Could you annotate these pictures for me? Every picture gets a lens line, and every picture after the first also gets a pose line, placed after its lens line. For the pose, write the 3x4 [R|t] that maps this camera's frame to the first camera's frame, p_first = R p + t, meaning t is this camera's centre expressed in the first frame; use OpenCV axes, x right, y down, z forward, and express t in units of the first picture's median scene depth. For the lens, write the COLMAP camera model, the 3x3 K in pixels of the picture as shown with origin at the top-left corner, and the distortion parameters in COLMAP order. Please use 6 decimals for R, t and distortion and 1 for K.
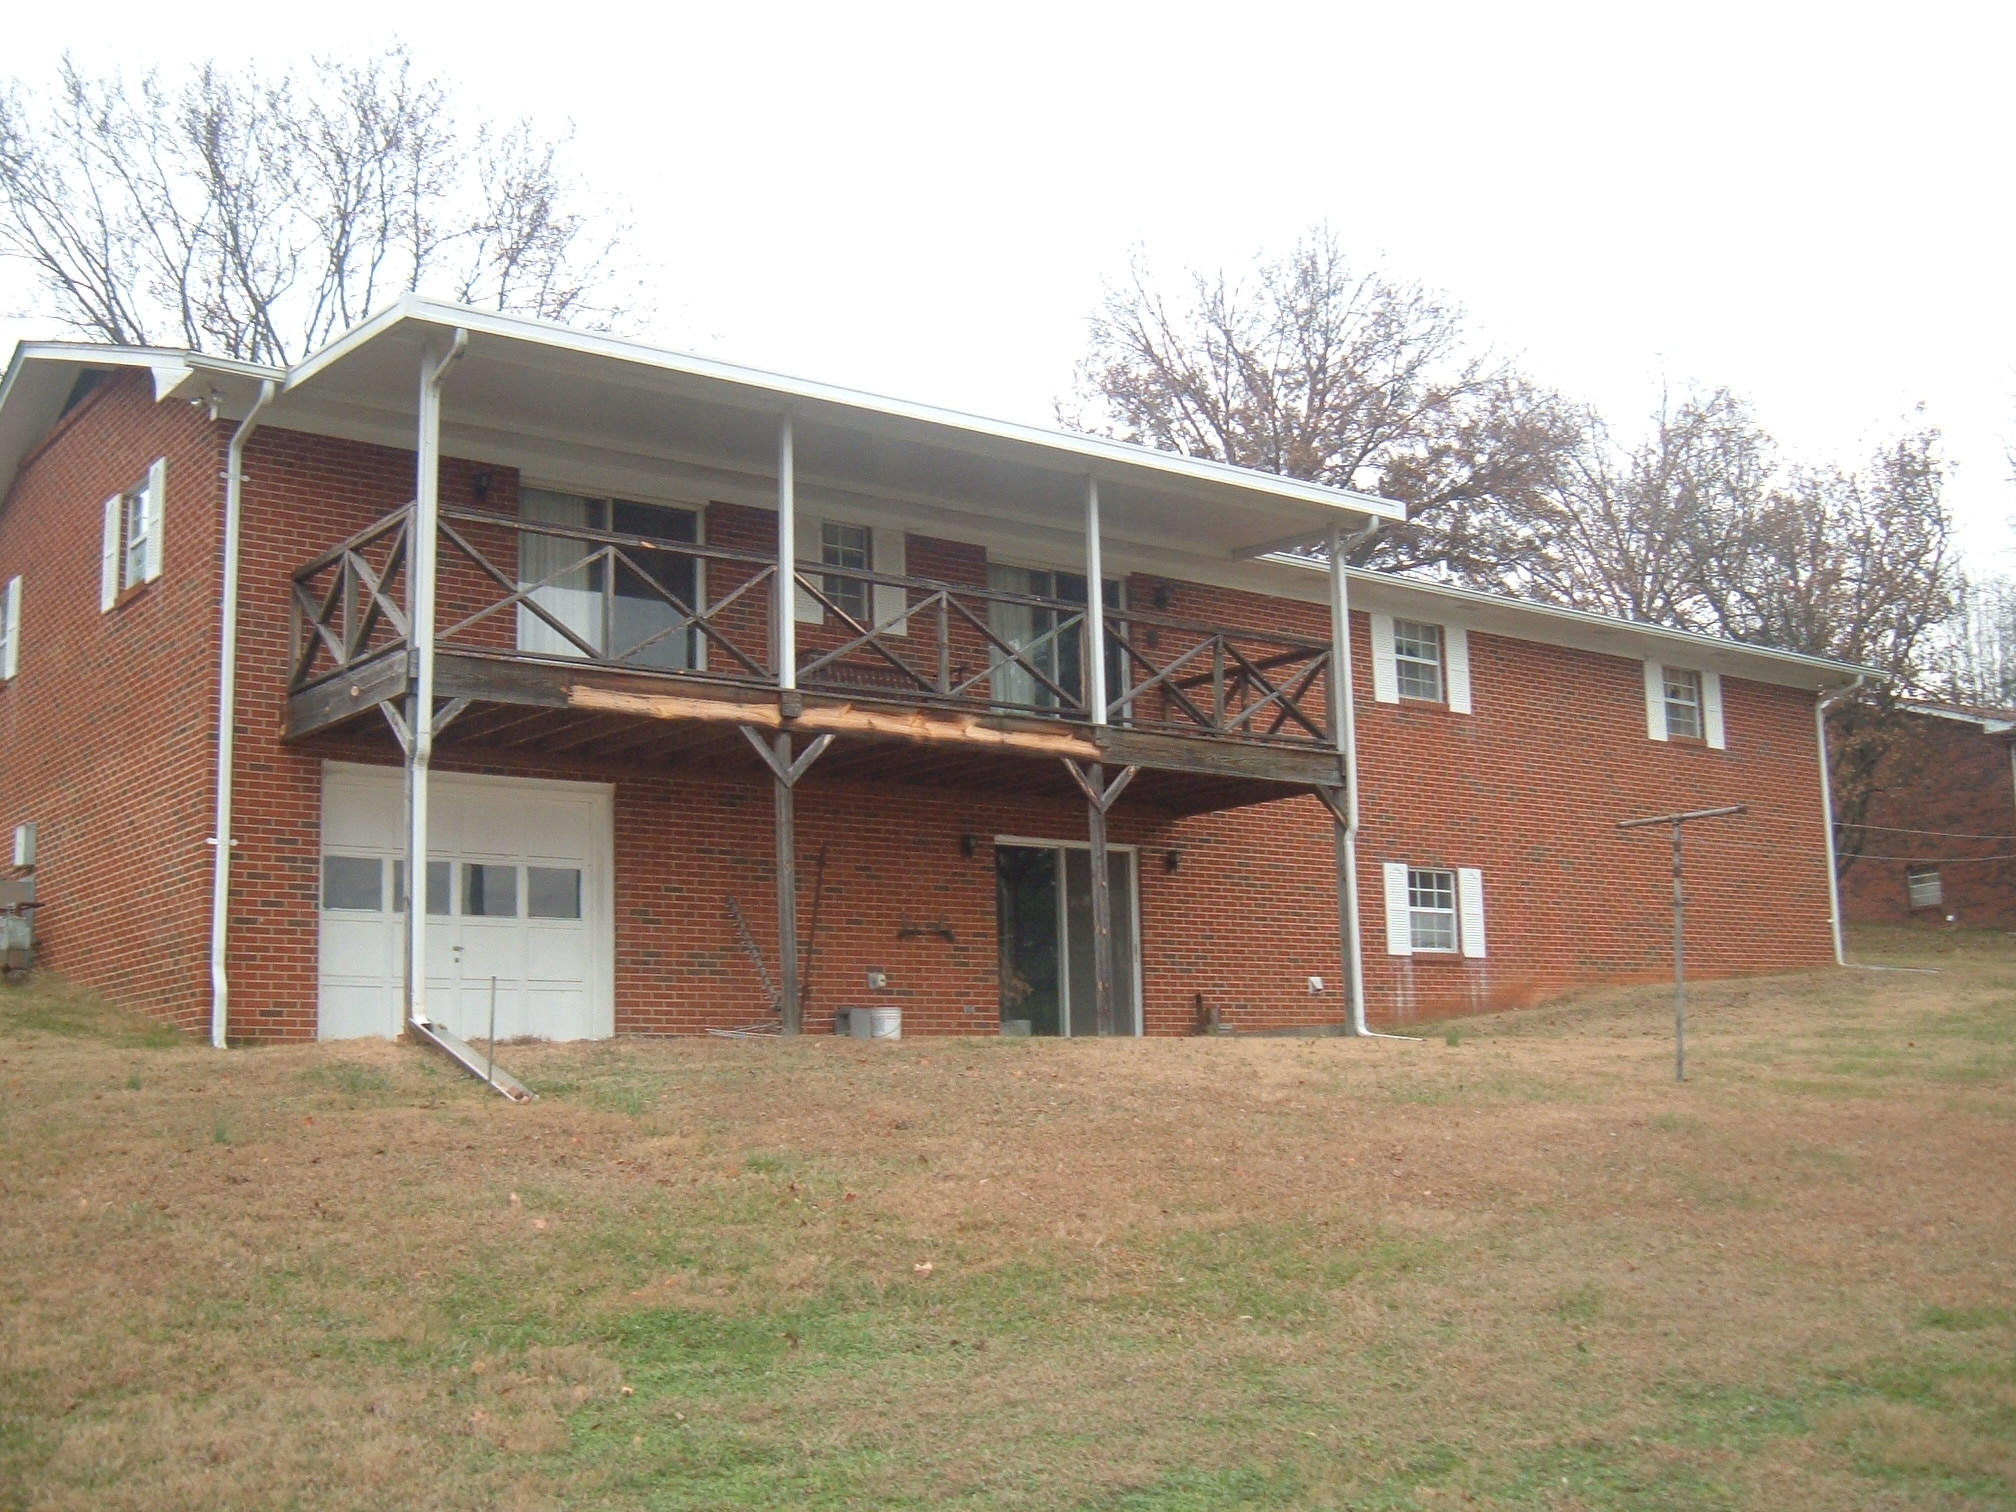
lens RADIAL K [[2254.9, 0, 1008.0], [0, 2254.9, 756.0], [0, 0, 1]] dist [-0.142934, 0.075245]
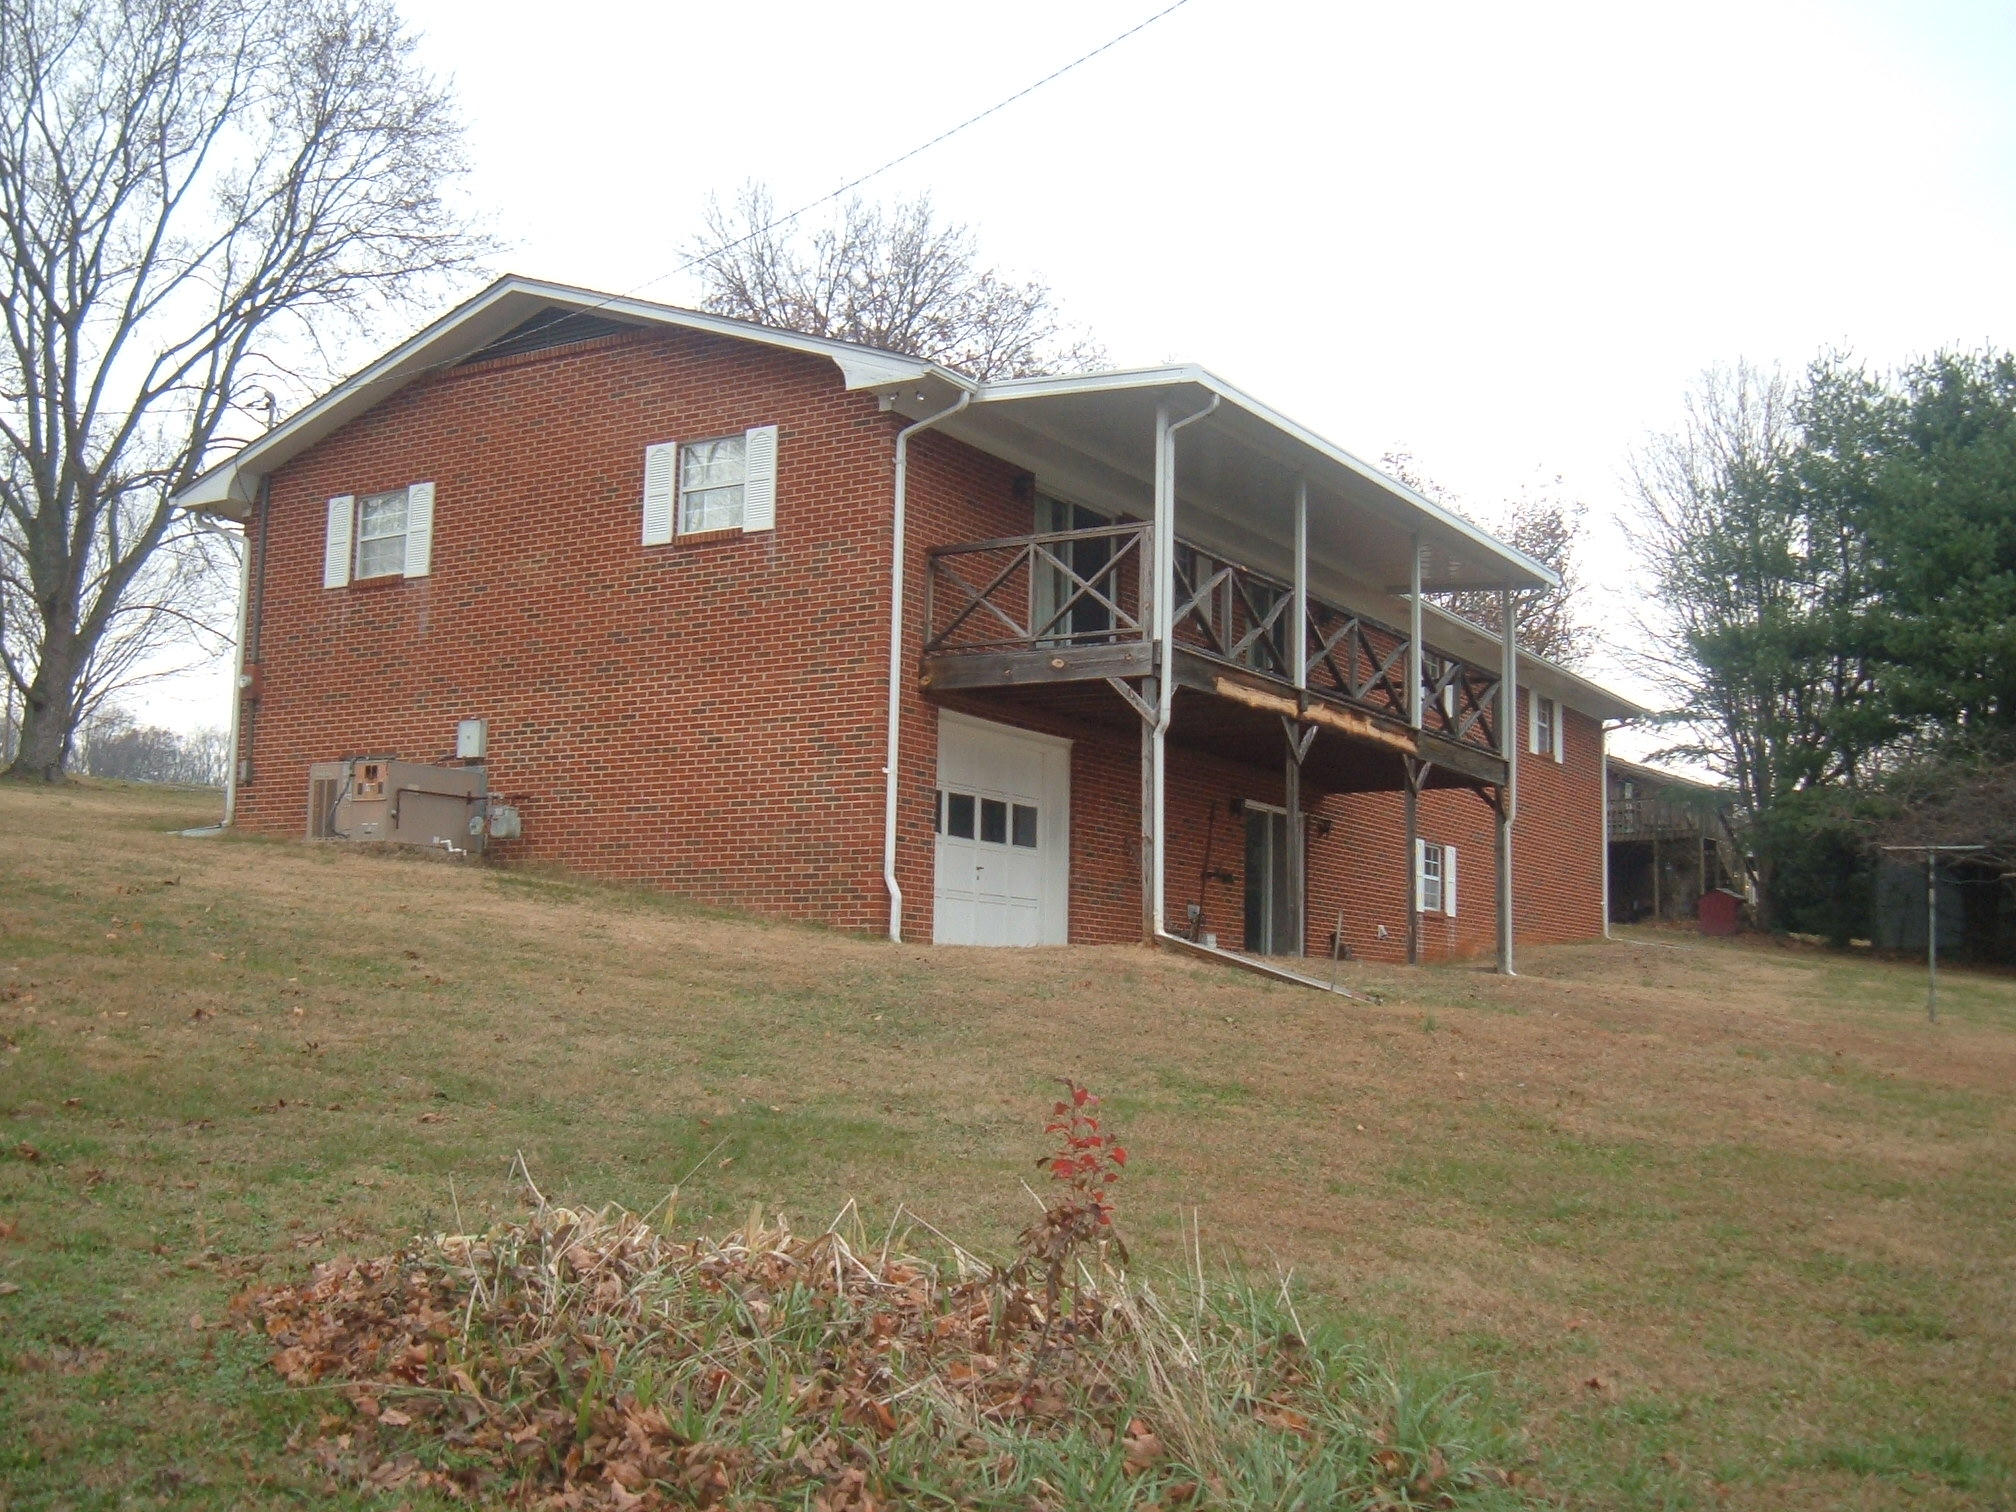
lens RADIAL K [[2254.9, 0, 1008.0], [0, 2254.9, 756.0], [0, 0, 1]] dist [-0.142934, 0.075245]
pose [[0.935590, 0.088981, 0.341694, -0.637128], [-0.101697, 0.994625, 0.019444, 0.000486], [-0.338127, -0.052941, 0.939610, -0.142974]]
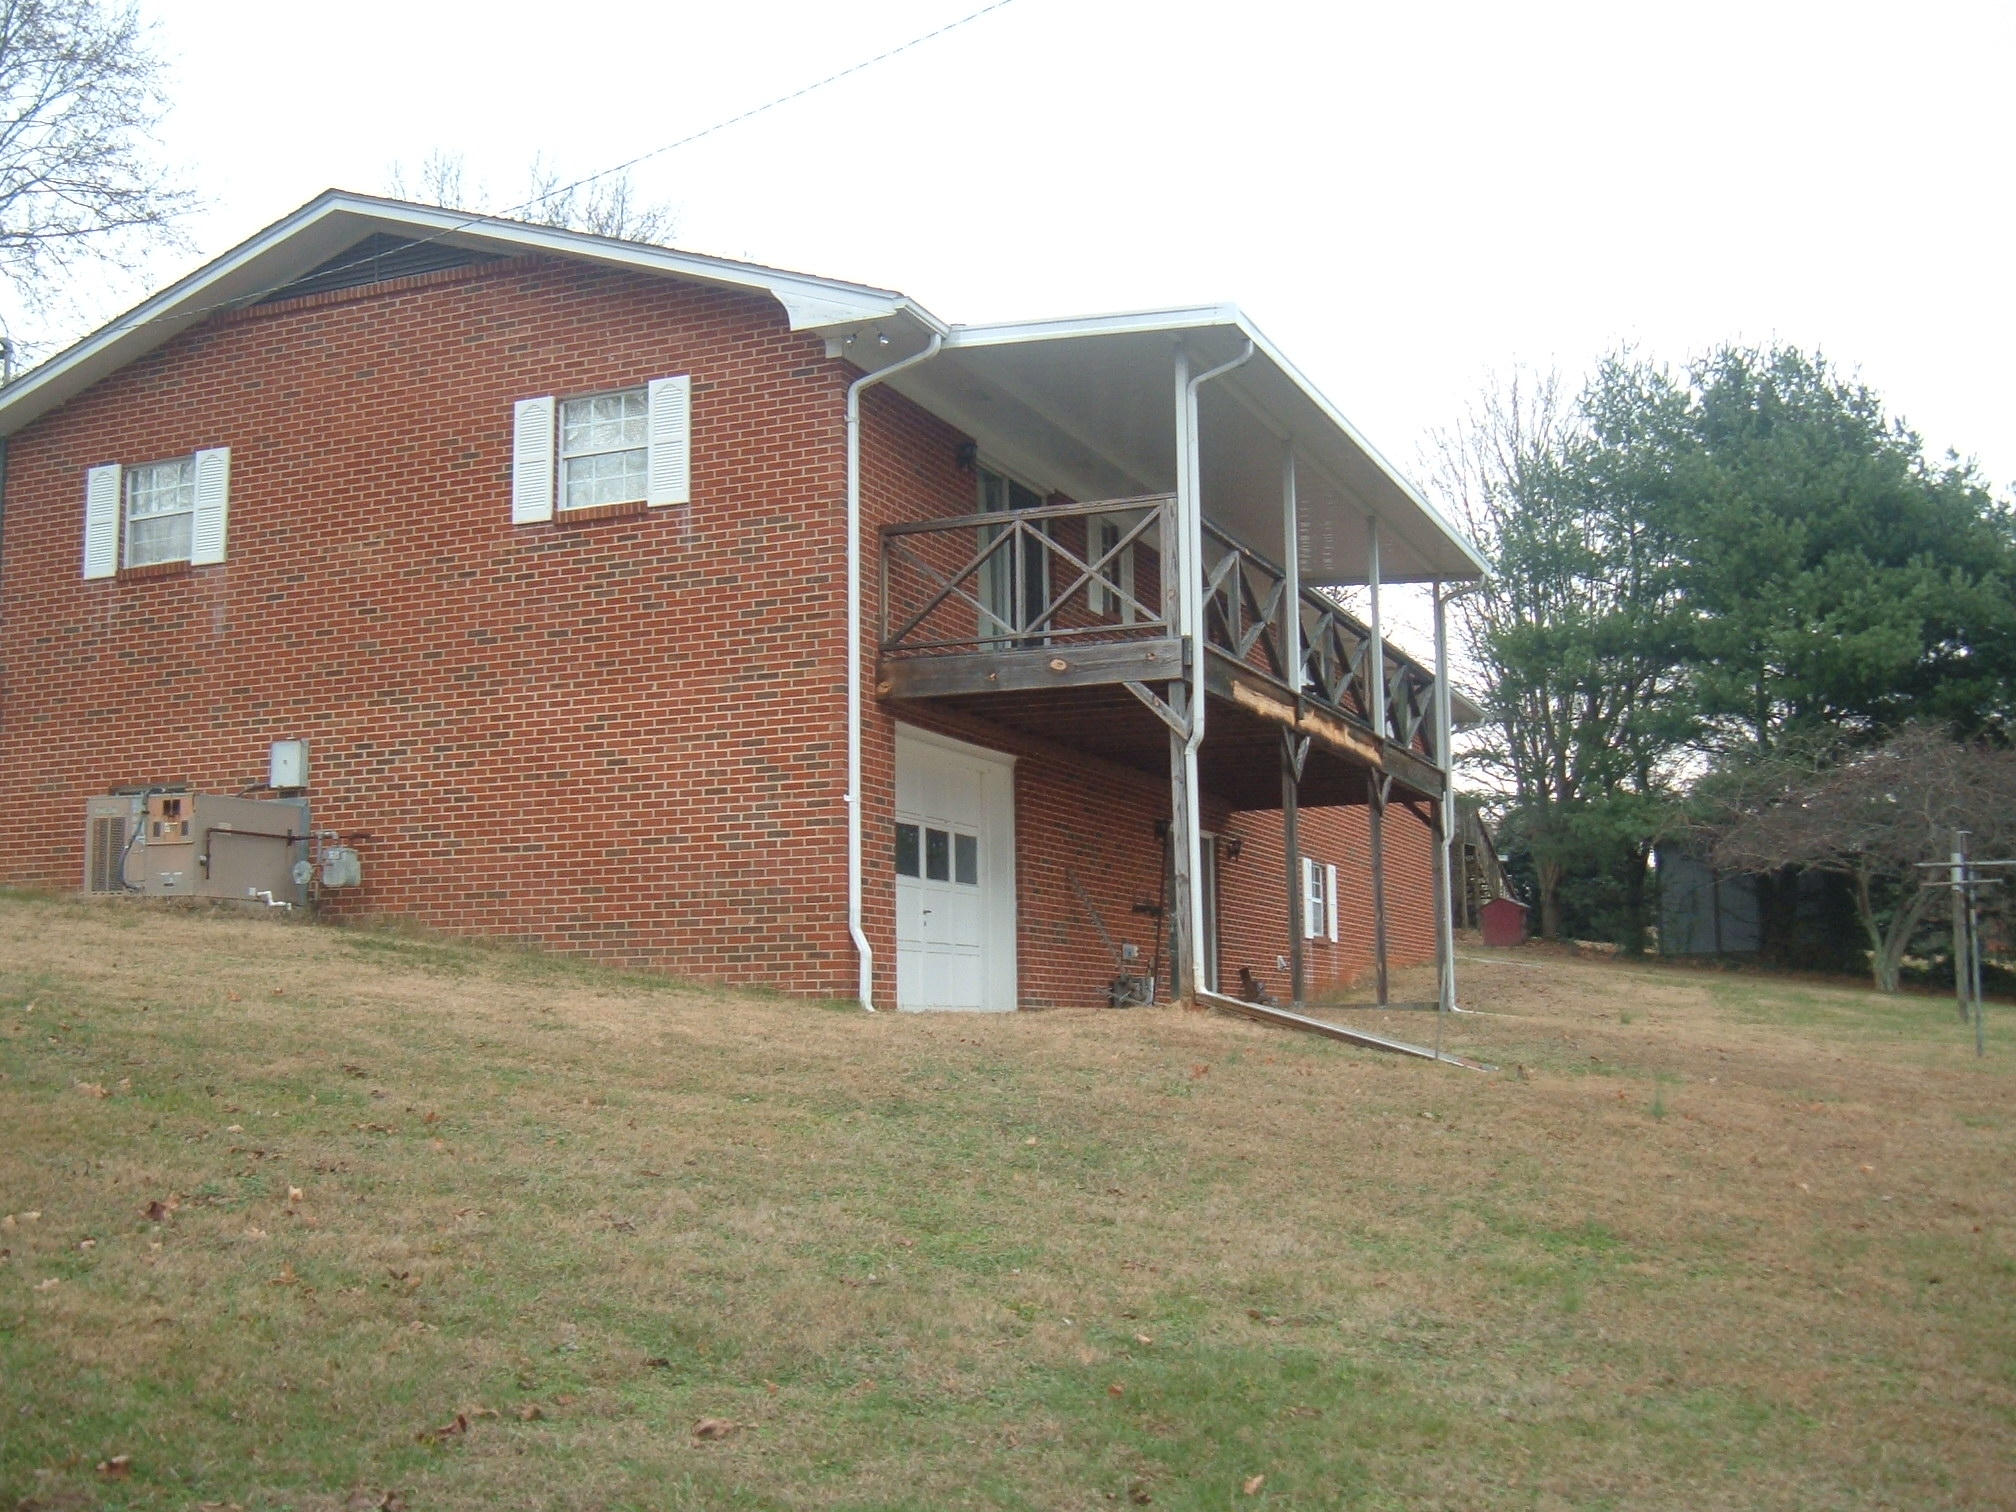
lens RADIAL K [[2254.9, 0, 1008.0], [0, 2254.9, 756.0], [0, 0, 1]] dist [-0.142934, 0.075245]
pose [[0.868453, 0.078857, 0.489460, -0.698916], [-0.090877, 0.995862, 0.000801, 0.011635], [-0.487371, -0.045177, 0.872026, 0.097339]]
